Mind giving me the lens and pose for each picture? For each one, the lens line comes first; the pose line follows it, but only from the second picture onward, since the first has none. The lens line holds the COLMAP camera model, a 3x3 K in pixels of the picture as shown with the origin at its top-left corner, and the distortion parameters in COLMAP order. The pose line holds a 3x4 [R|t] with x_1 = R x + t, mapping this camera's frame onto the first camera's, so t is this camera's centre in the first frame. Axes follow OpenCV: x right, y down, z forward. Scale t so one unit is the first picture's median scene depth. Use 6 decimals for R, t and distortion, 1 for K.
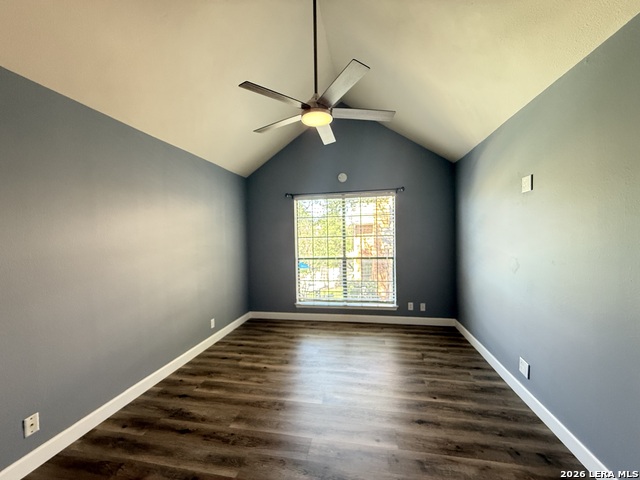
lens RADIAL K [[254.7, 0, 318.9], [0, 254.7, 240.4], [0, 0, 1]] dist [-0.000625, -0.000403]
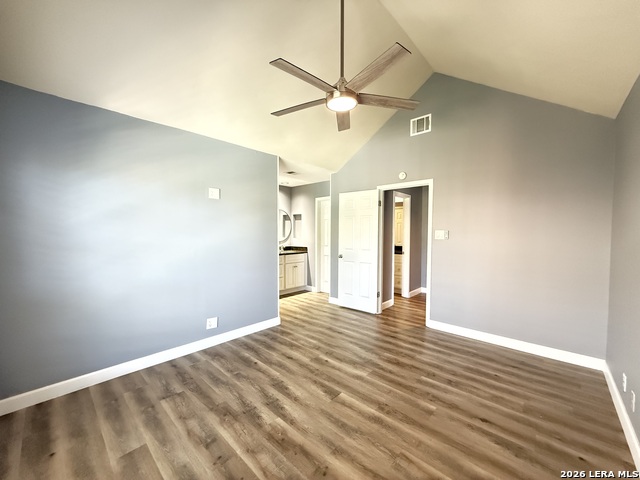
lens RADIAL K [[254.7, 0, 320.3], [0, 254.7, 240.2], [0, 0, 1]] dist [-0.000625, -0.000403]
pose [[-0.848714, 0.002582, 0.528846, -0.417681], [0.026413, 0.998947, 0.037512, 0.003793], [-0.528193, 0.045805, -0.847888, 1.744045]]
